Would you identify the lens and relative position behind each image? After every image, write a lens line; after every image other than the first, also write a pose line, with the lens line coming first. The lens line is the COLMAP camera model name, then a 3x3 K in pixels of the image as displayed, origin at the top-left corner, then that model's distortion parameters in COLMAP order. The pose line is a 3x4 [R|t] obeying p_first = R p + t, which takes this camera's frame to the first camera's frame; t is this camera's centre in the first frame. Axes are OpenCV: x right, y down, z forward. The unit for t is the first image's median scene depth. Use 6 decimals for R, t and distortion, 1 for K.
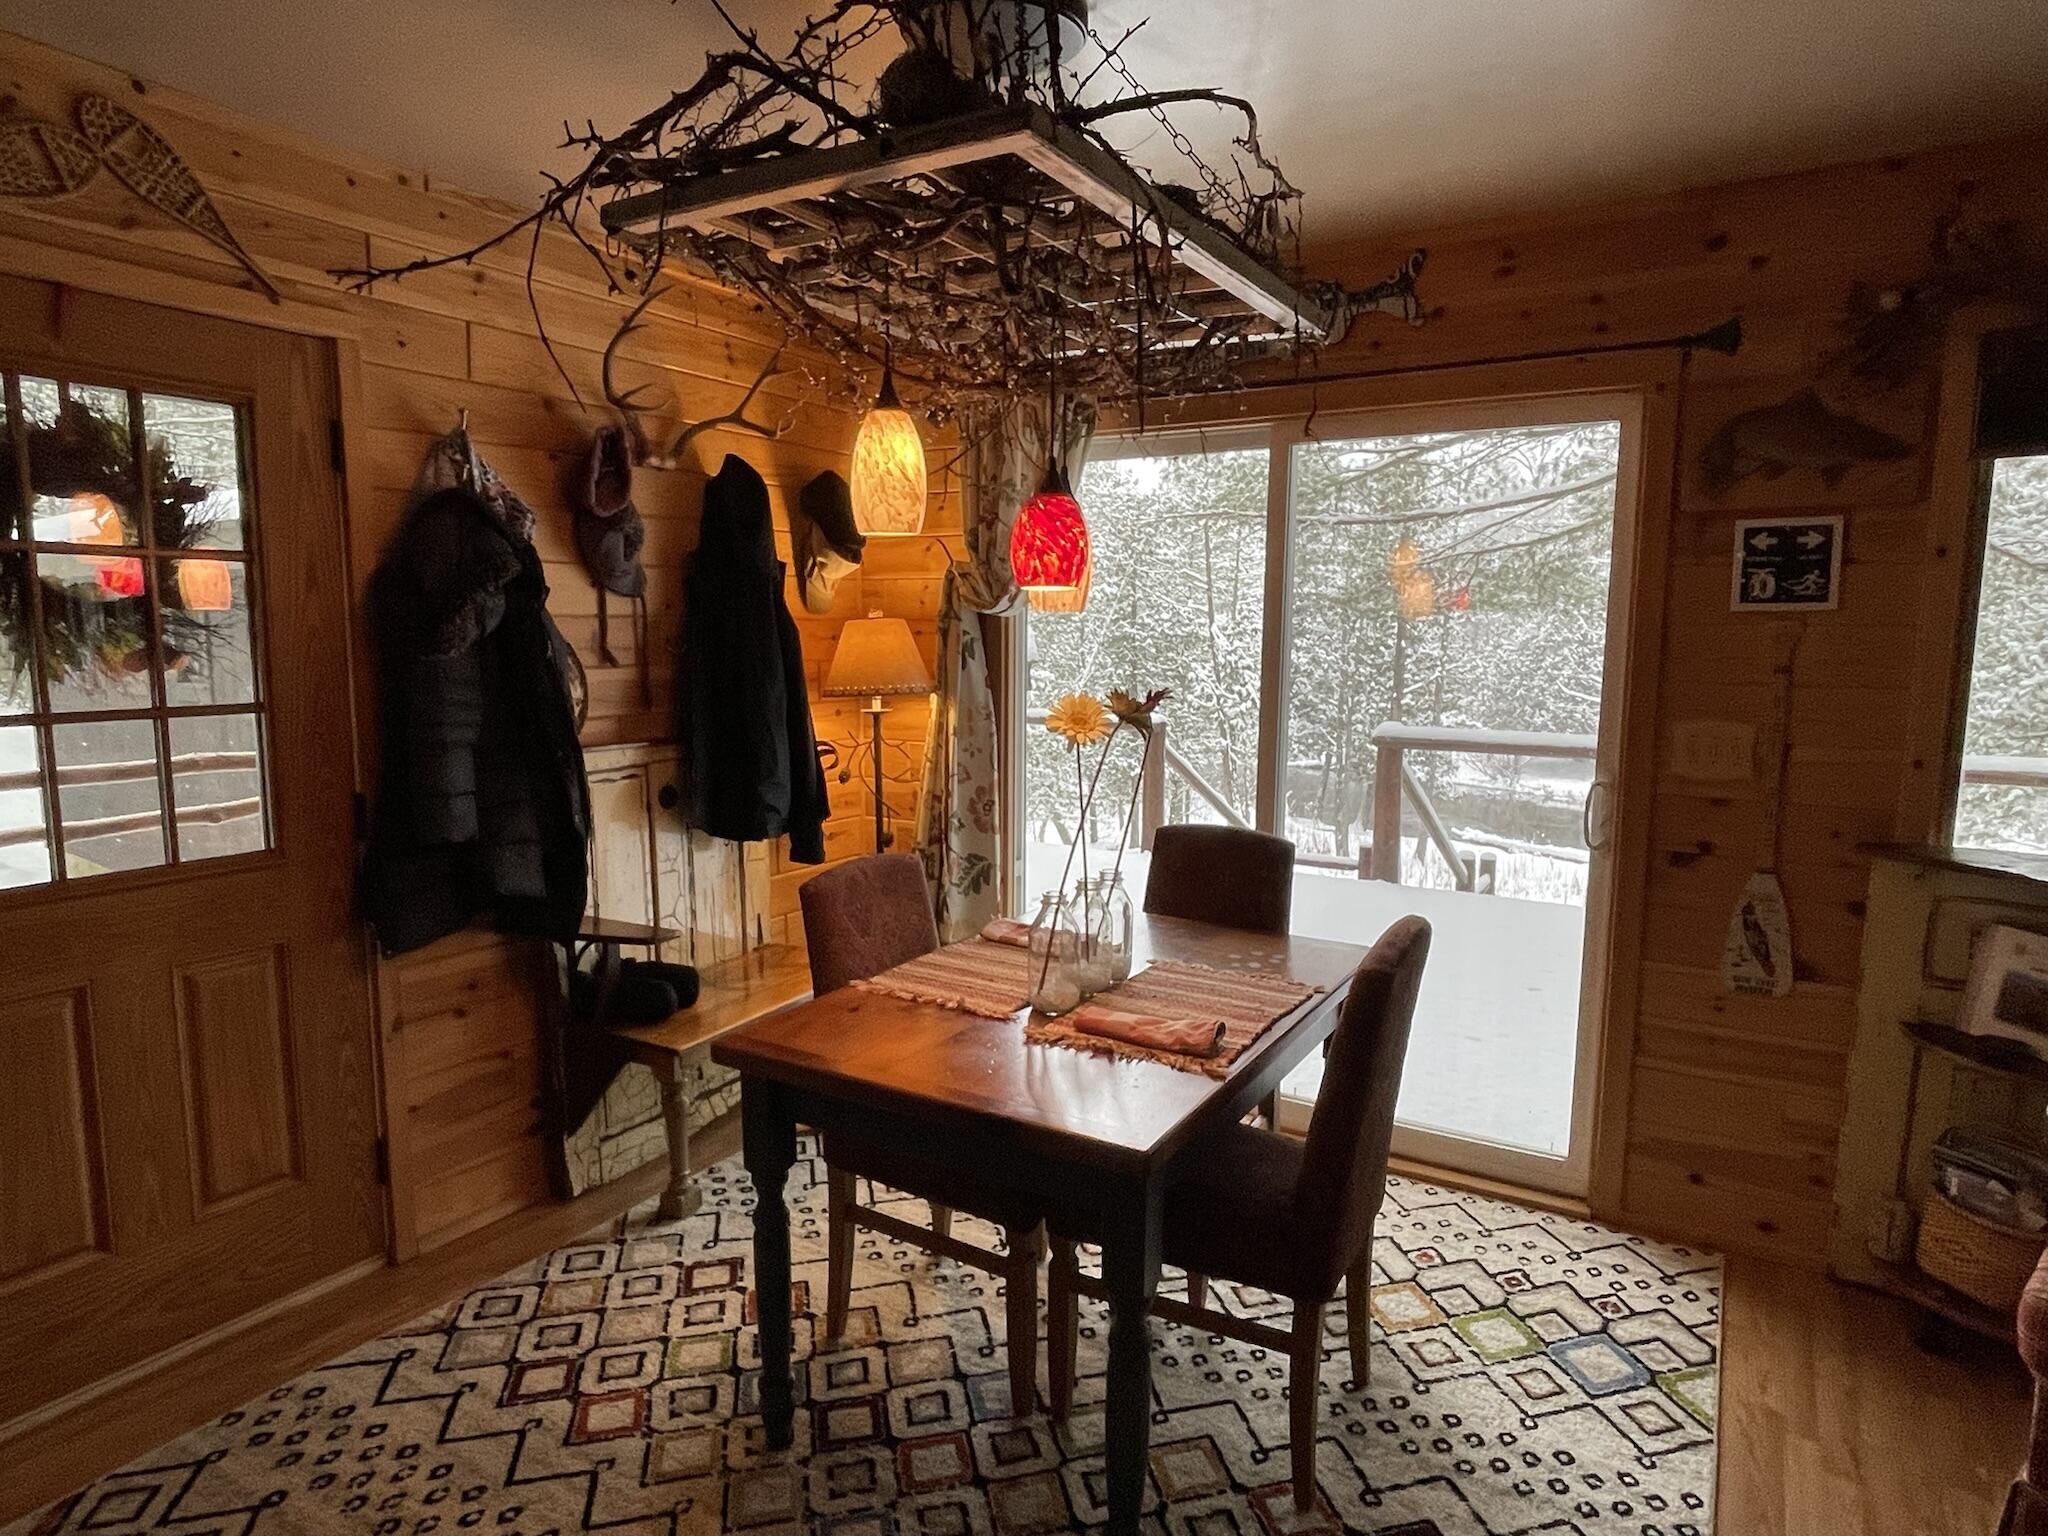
lens RADIAL K [[1201.1, 0, 1018.9], [0, 1201.1, 781.0], [0, 0, 1]] dist [-0.003723, -0.006649]
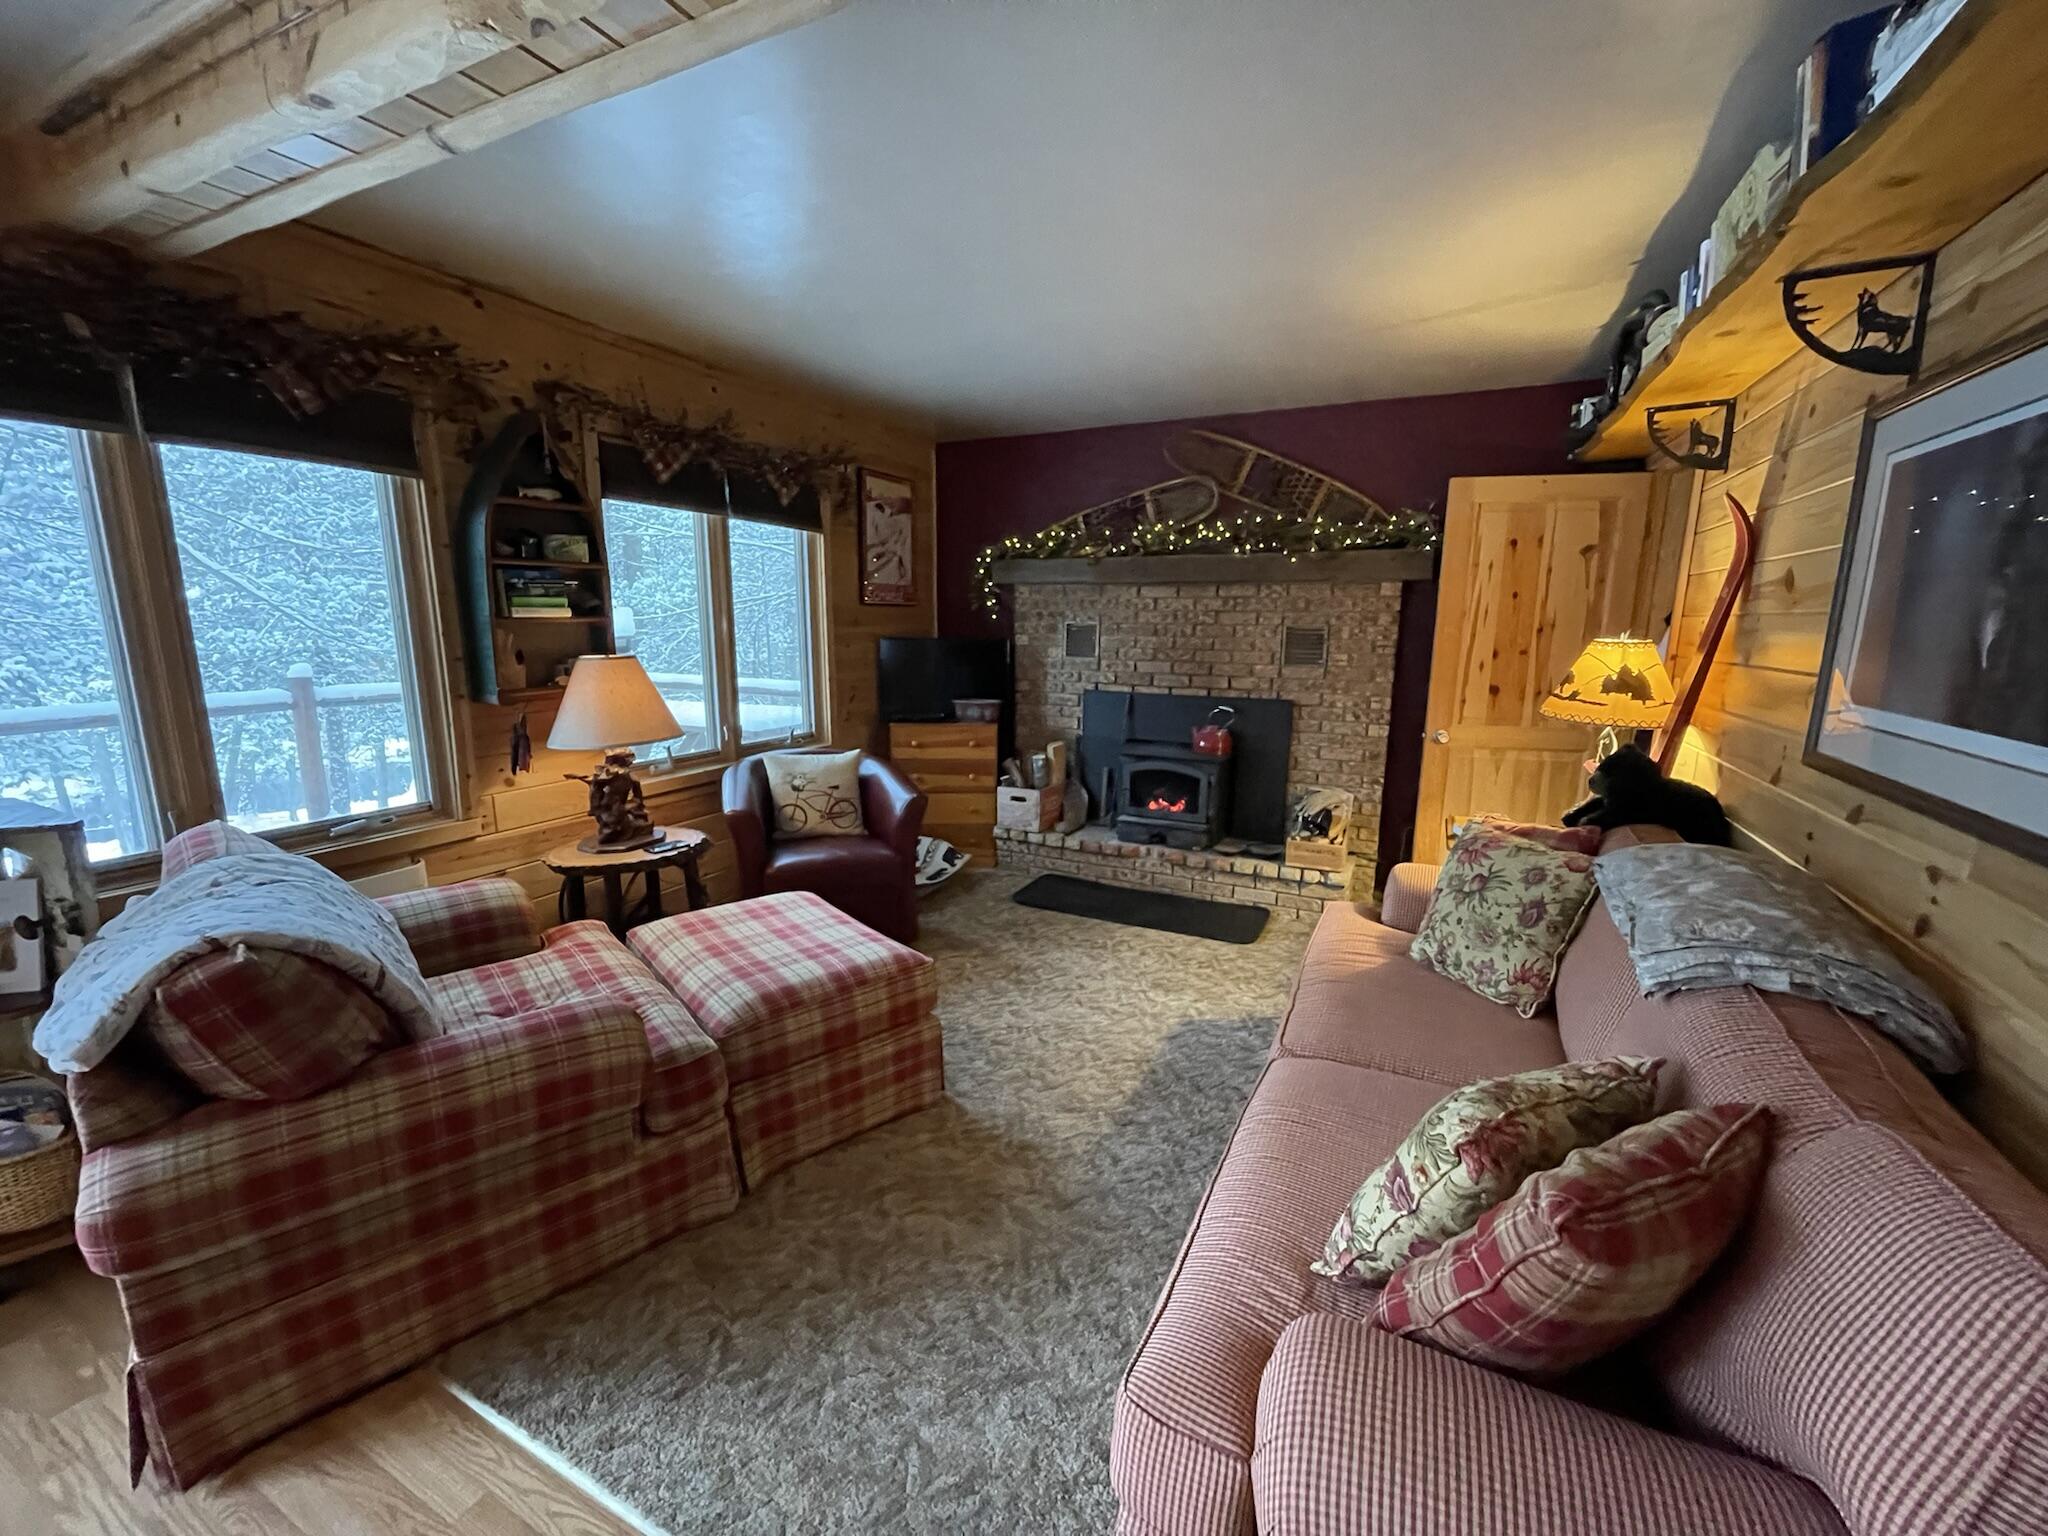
lens RADIAL K [[820.6, 0, 1015.3], [0, 820.6, 776.9], [0, 0, 1]] dist [-0.002211, 0.000440]
pose [[-0.085134, -0.200242, 0.976041, 0.097218], [0.114916, 0.971086, 0.209250, -0.003141], [-0.989720, 0.129977, -0.059662, 0.112667]]
